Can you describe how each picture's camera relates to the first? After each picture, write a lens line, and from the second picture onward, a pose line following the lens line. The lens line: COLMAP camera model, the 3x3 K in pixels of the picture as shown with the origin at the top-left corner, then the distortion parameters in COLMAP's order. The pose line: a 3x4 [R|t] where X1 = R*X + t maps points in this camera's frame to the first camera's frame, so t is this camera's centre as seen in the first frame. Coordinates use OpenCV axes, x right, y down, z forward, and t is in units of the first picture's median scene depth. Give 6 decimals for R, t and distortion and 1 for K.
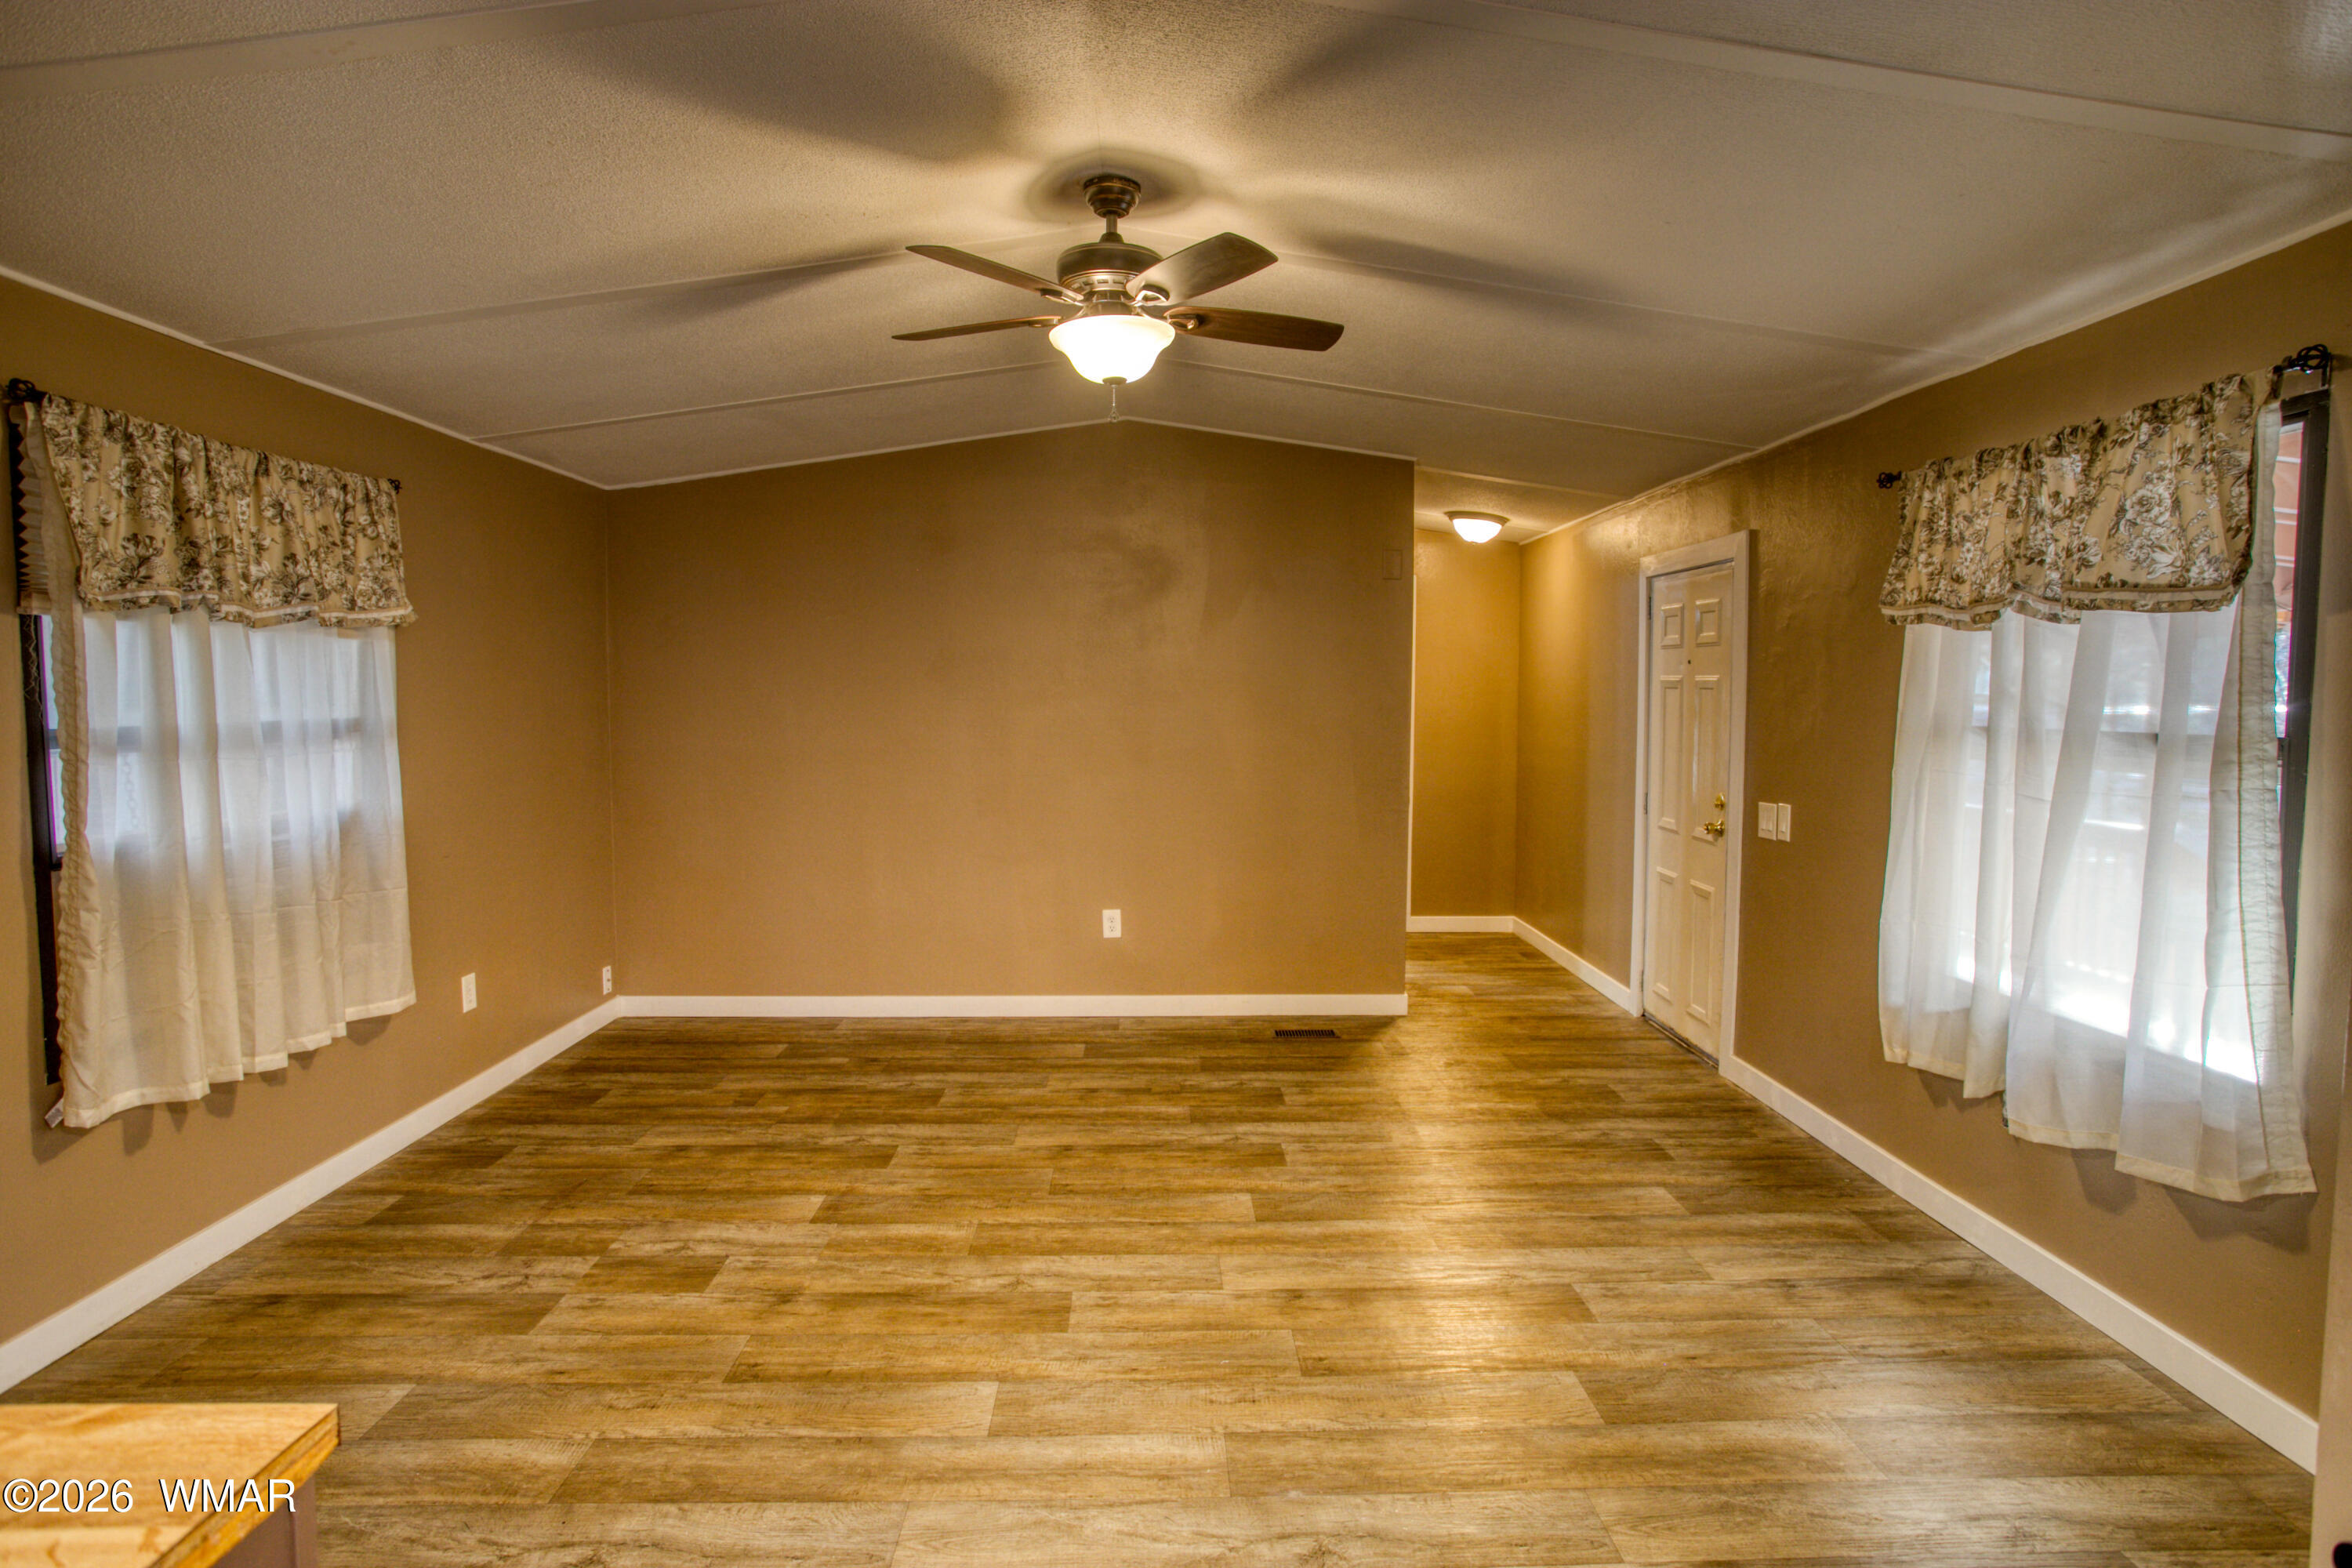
lens RADIAL K [[1255.1, 0, 1193.5], [0, 1255.1, 786.9], [0, 0, 1]] dist [-0.020086, 0.004938]
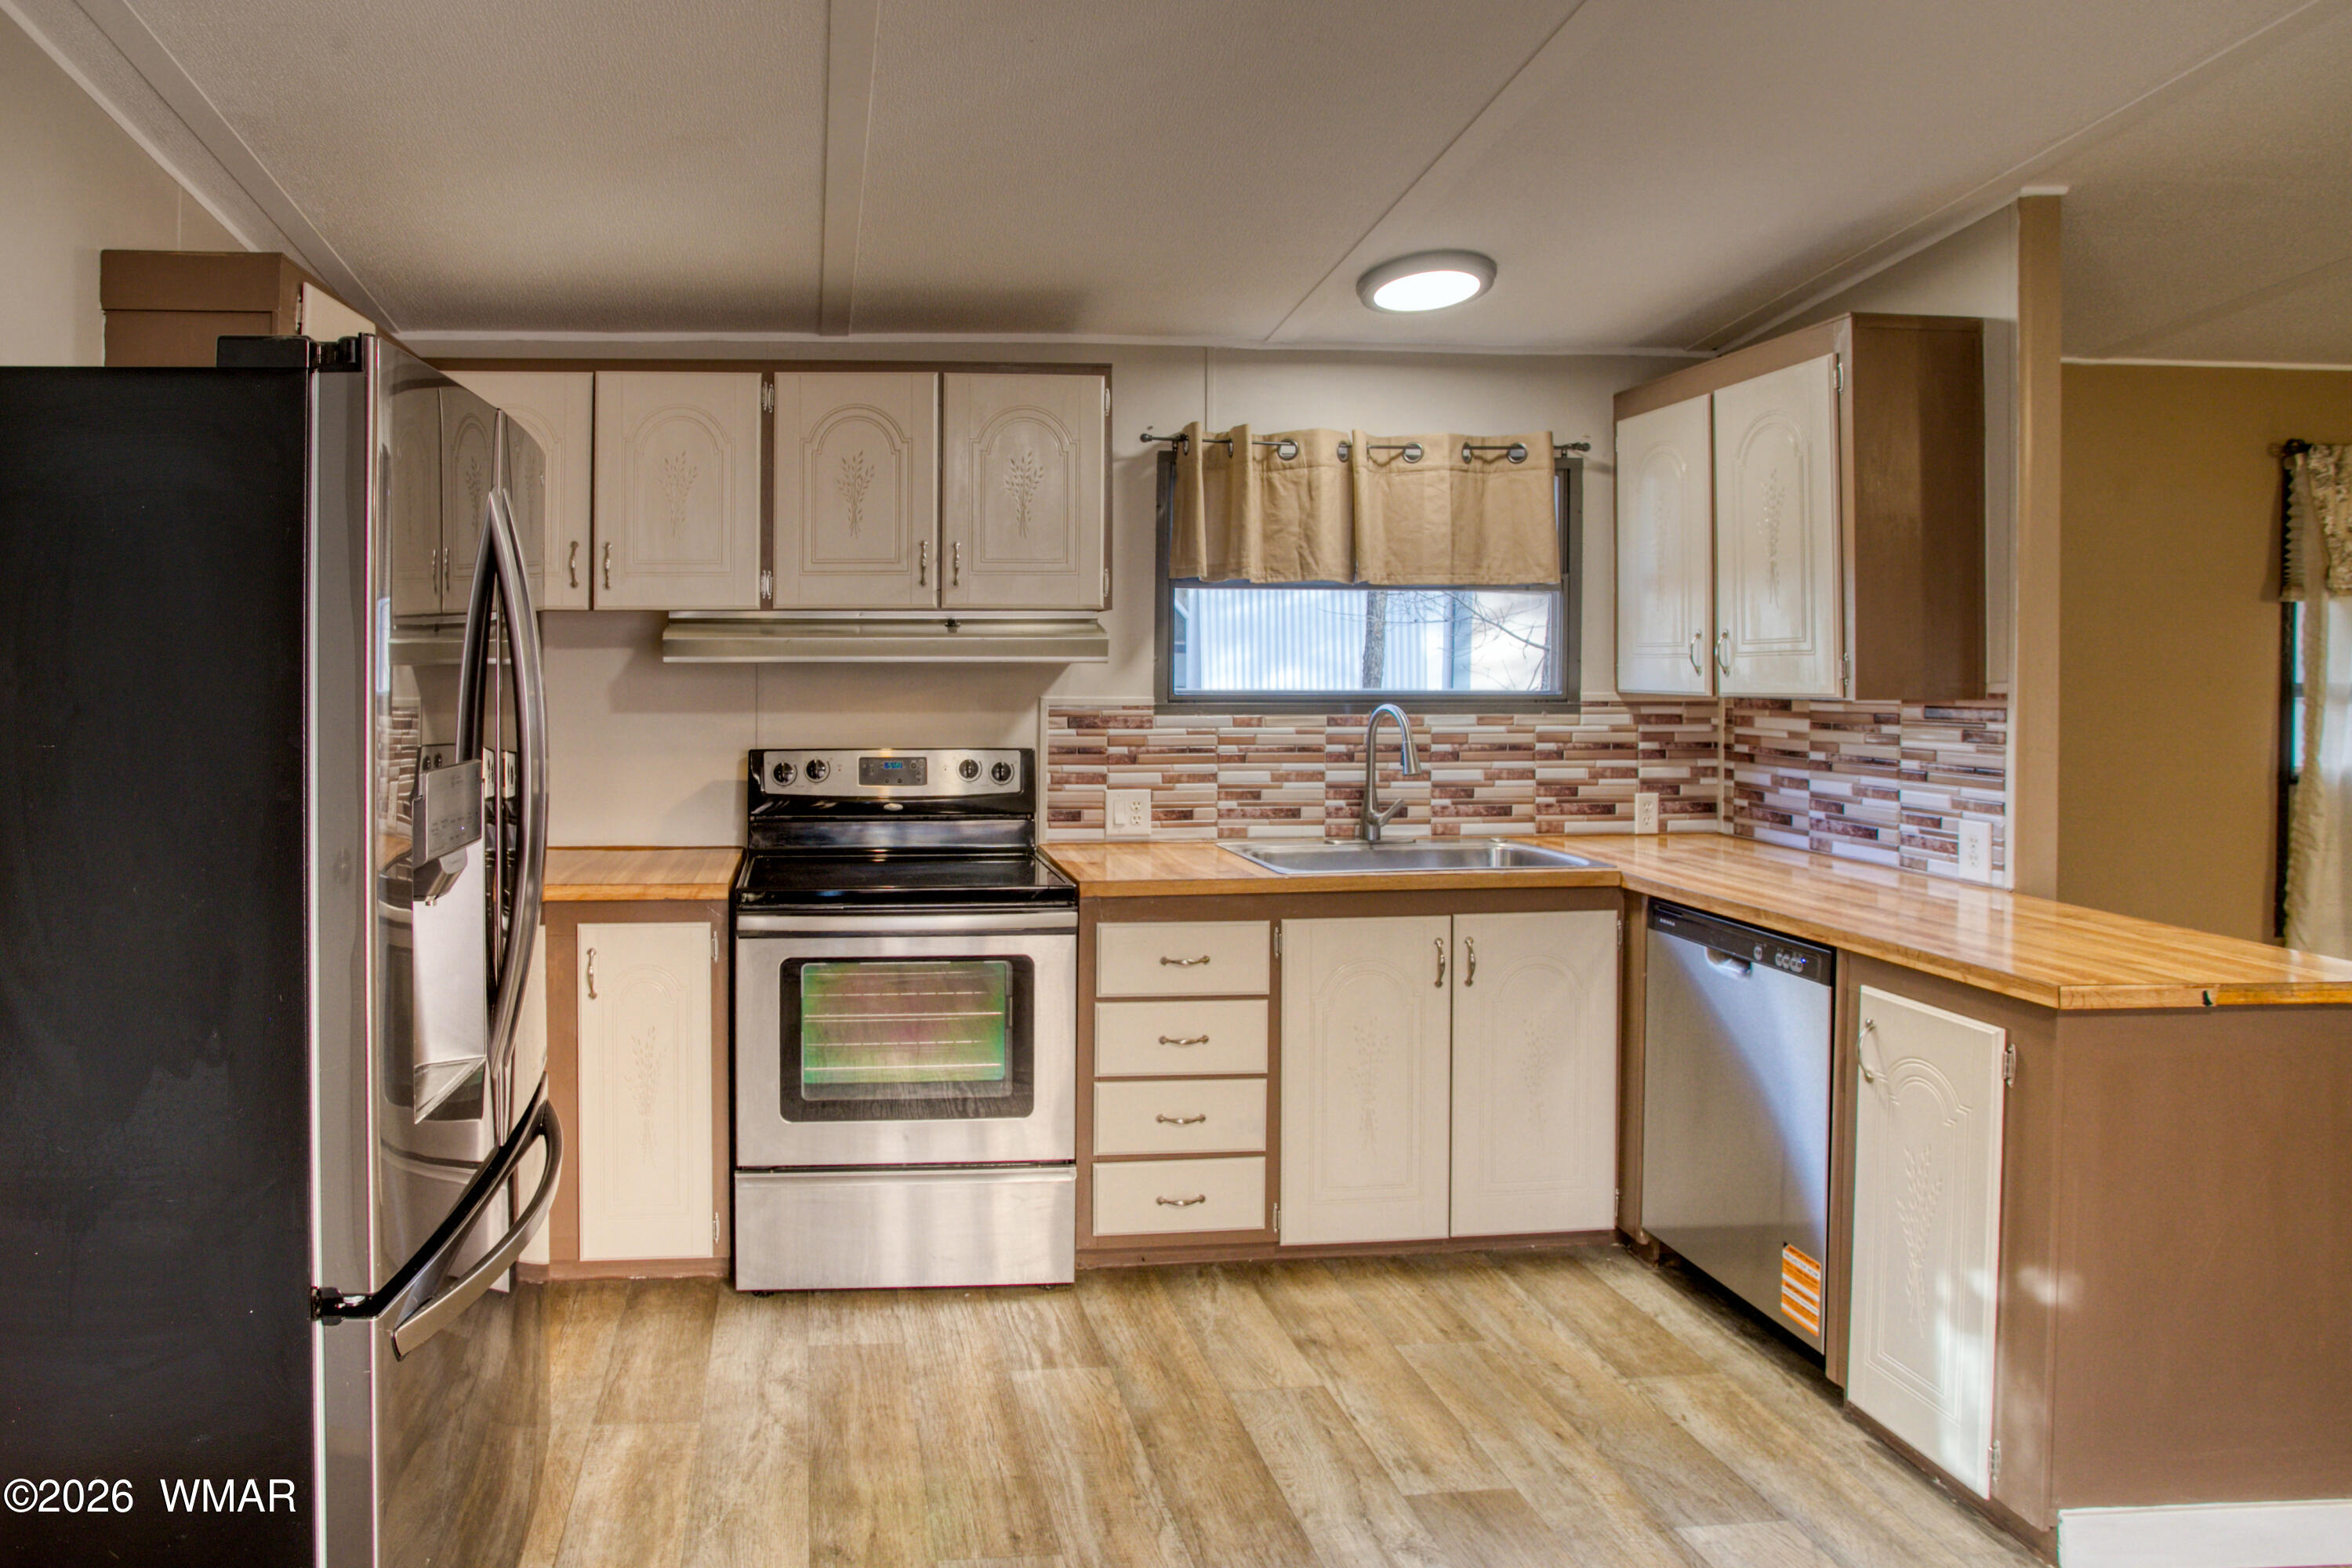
lens RADIAL K [[1255.1, 0, 1038.7], [0, 1255.1, 651.0], [0, 0, 1]] dist [-0.020086, 0.004938]
pose [[0.031301, 0.004866, -0.999498, 0.424375], [-0.077697, 0.996974, 0.002420, 0.024300], [0.996486, 0.077582, 0.031584, -0.461162]]
